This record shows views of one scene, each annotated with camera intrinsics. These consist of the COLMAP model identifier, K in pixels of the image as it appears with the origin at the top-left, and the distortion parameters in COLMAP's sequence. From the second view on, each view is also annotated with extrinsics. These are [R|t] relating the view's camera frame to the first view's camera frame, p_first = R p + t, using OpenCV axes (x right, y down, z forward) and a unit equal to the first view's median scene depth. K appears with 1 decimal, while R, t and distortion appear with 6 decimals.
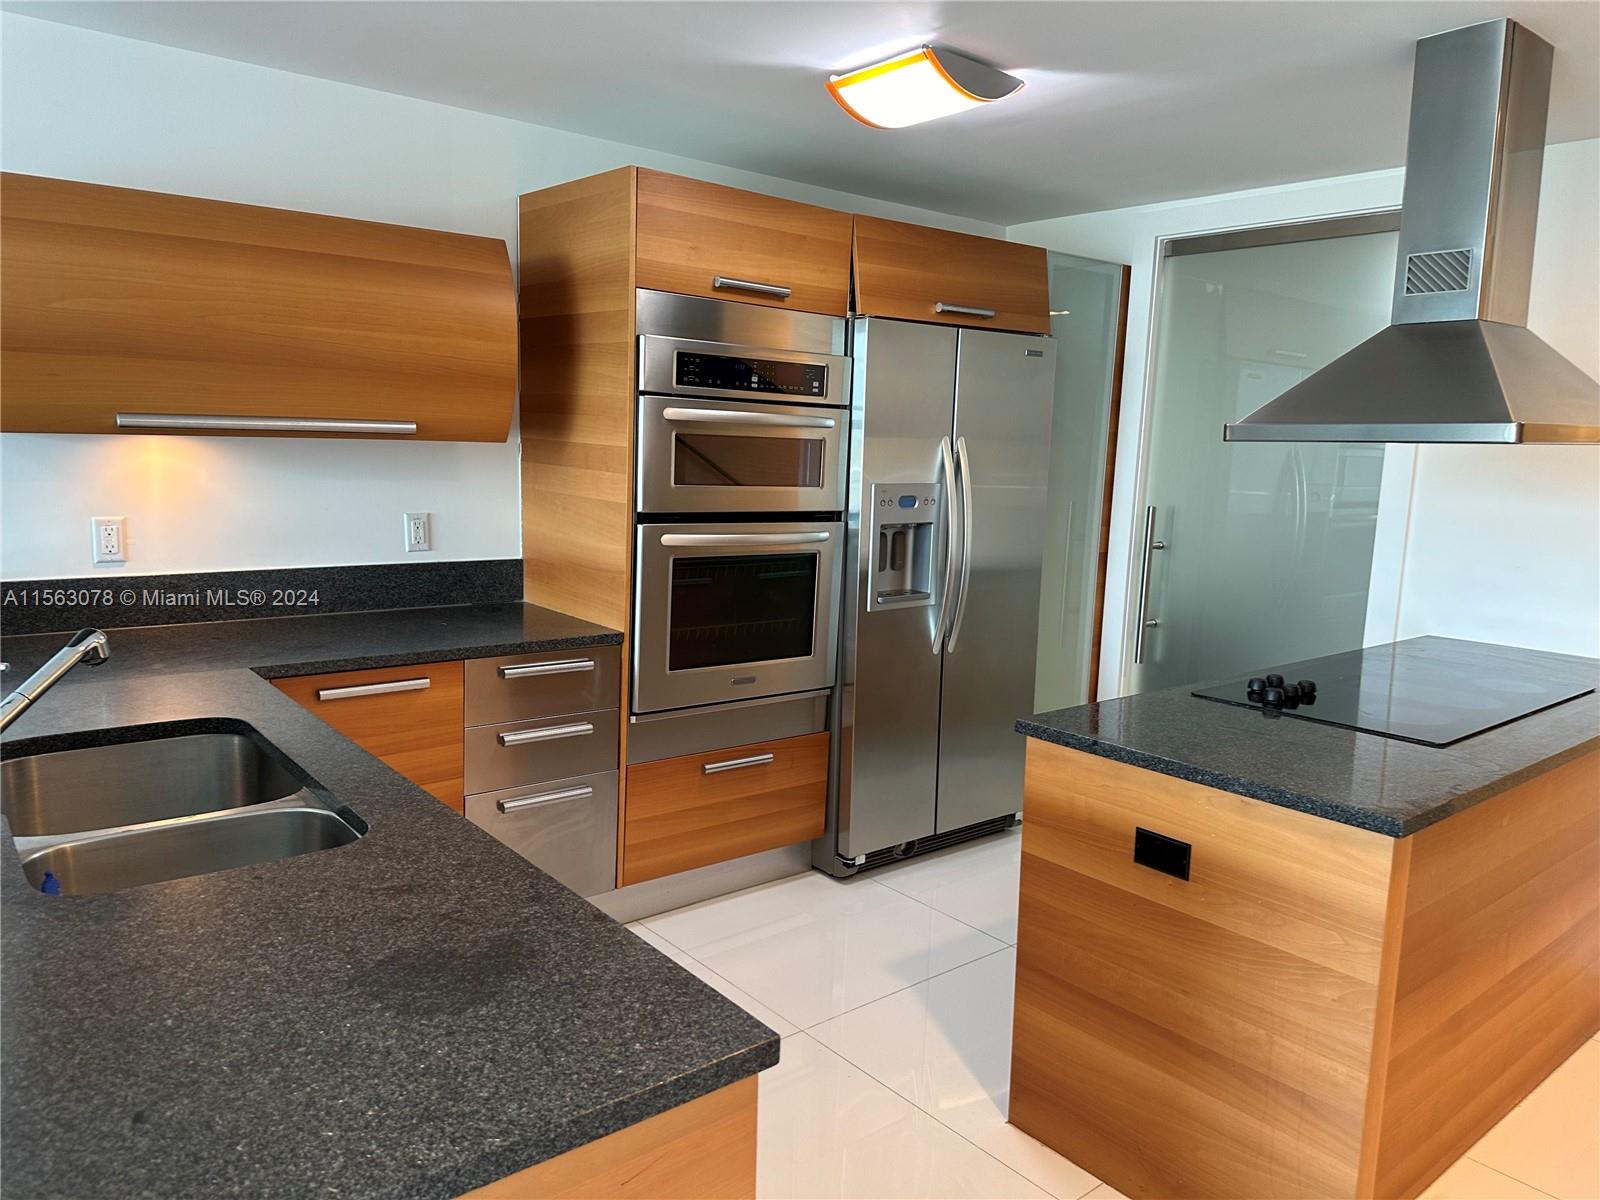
lens RADIAL K [[1119.8, 0, 802.1], [0, 1119.8, 604.1], [0, 0, 1]] dist [0.126517, -0.158357]
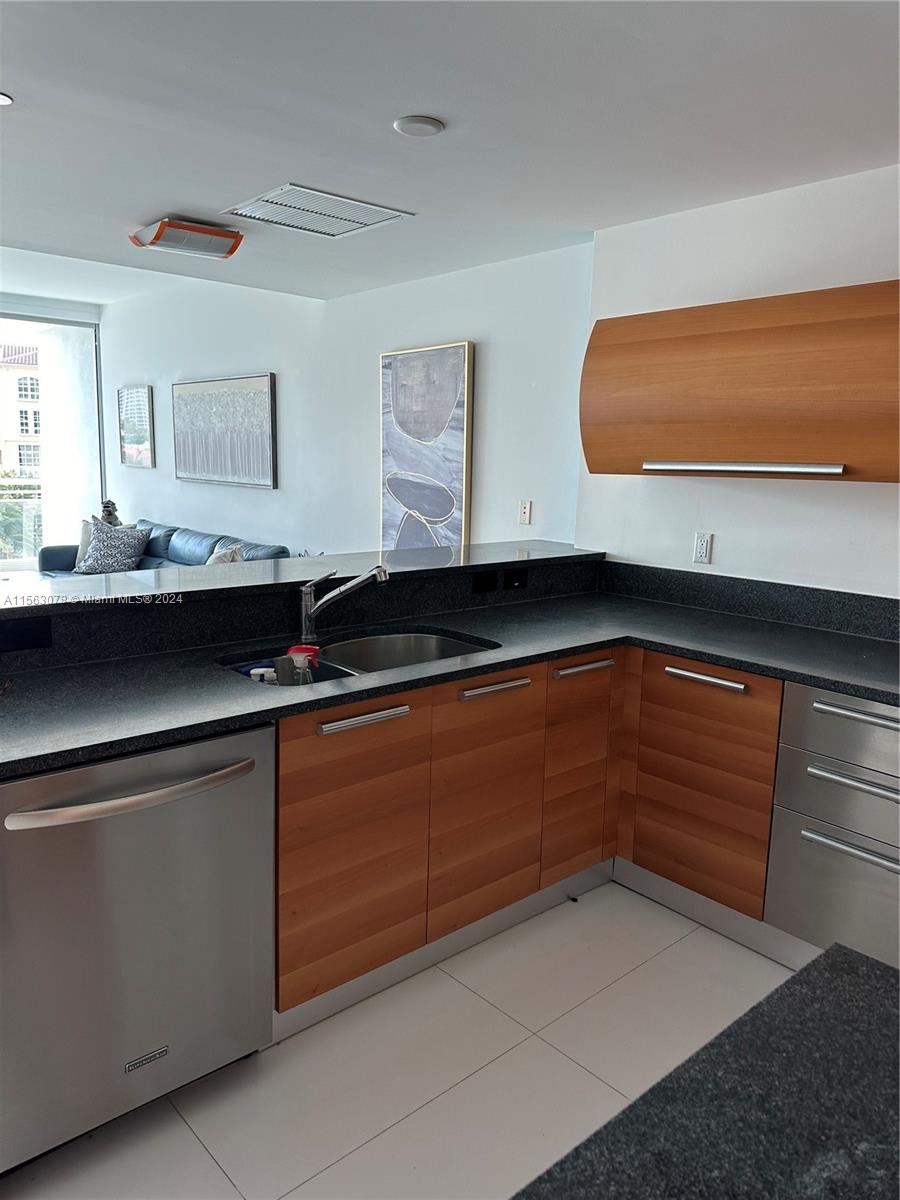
lens RADIAL K [[829.8, 0, 455.7], [0, 829.8, 603.2], [0, 0, 1]] dist [0.168983, -0.290552]
pose [[0.060833, 0.143071, -0.987841, 0.439525], [-0.172884, 0.976226, 0.130742, -0.068638], [0.983062, 0.162829, 0.084121, 0.560265]]
